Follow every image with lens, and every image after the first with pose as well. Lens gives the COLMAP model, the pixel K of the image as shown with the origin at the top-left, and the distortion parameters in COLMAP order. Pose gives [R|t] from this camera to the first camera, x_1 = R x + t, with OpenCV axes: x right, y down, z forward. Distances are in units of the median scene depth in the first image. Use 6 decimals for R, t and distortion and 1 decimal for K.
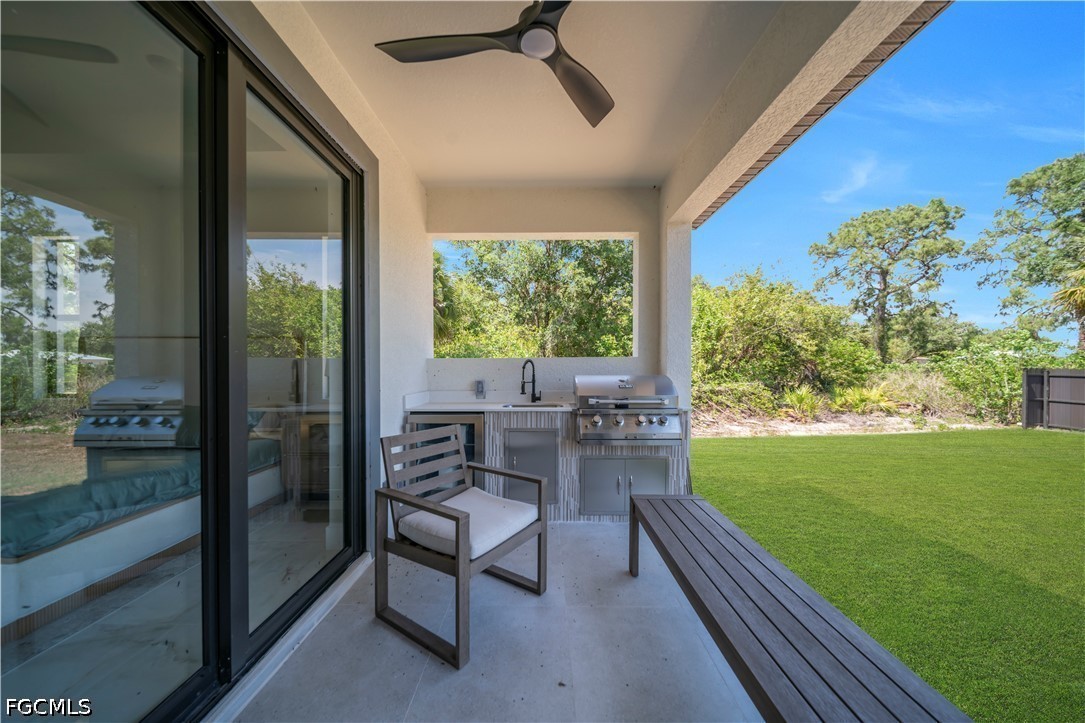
lens RADIAL K [[374.4, 0, 543.3], [0, 374.4, 368.7], [0, 0, 1]] dist [0.000476, -0.000145]
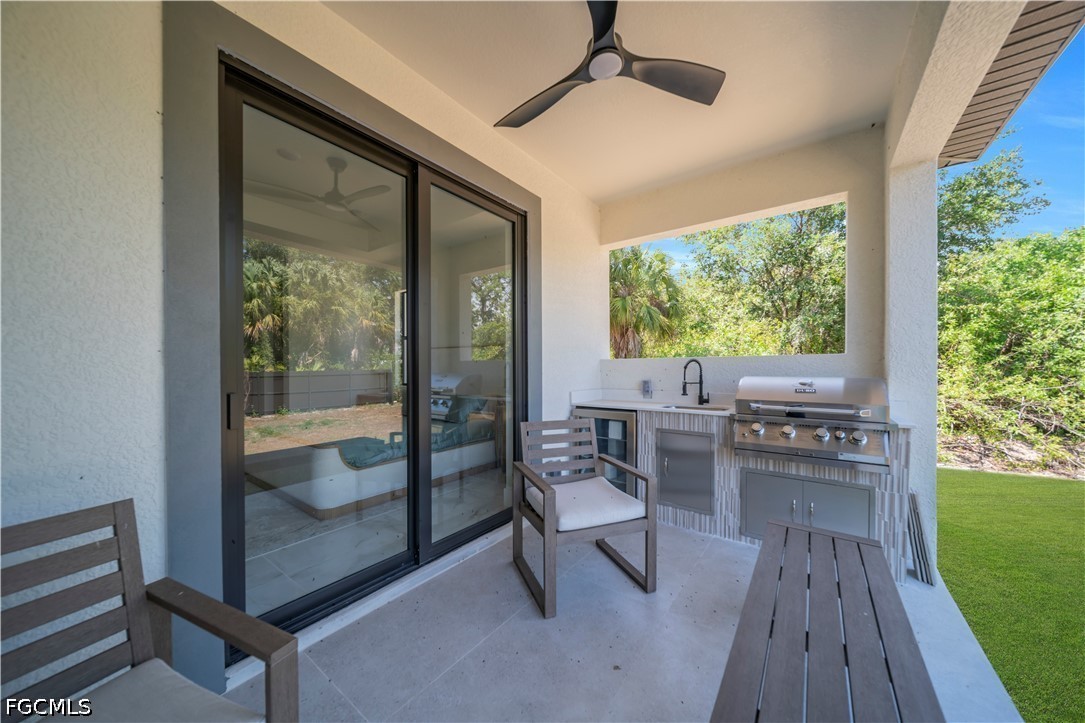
lens RADIAL K [[374.4, 0, 543.3], [0, 374.4, 368.7], [0, 0, 1]] dist [0.000476, -0.000145]
pose [[0.807105, 0.001731, -0.590406, 0.242121], [-0.002871, 0.999995, -0.000991, 0.002270], [0.590401, 0.002495, 0.807106, 0.013117]]
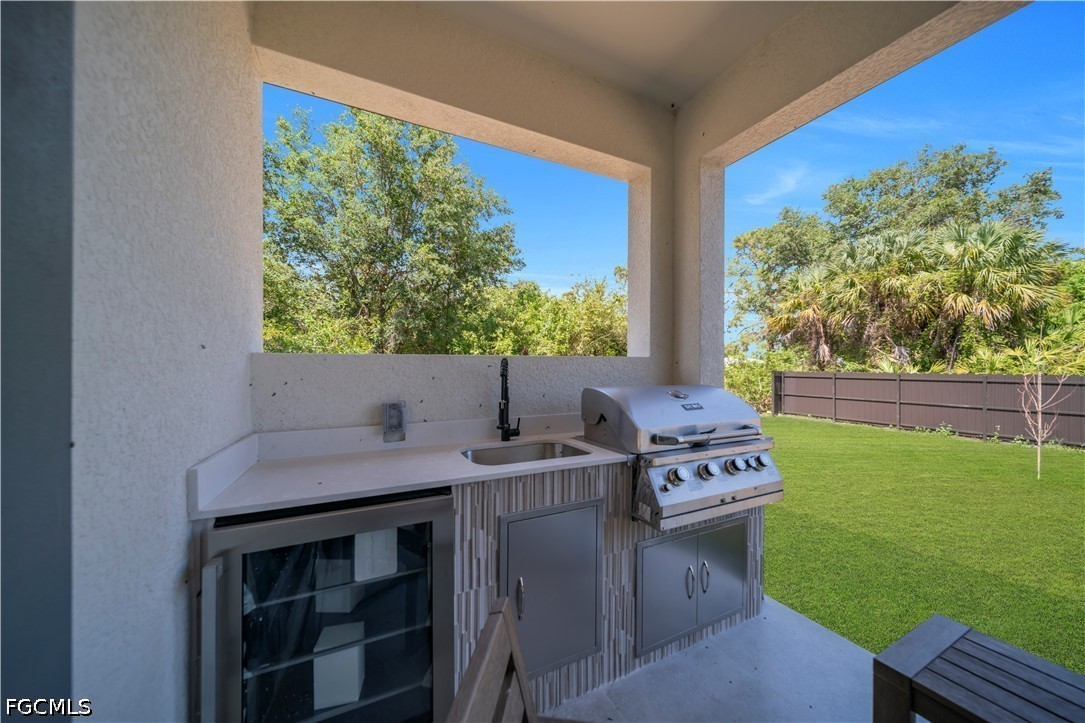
lens RADIAL K [[374.4, 0, 543.3], [0, 374.4, 368.7], [0, 0, 1]] dist [0.000476, -0.000145]
pose [[0.892824, 0.001422, 0.450403, -0.249924], [0.002038, 0.999972, -0.007196, -0.007410], [-0.450401, 0.007342, 0.892796, 0.590628]]
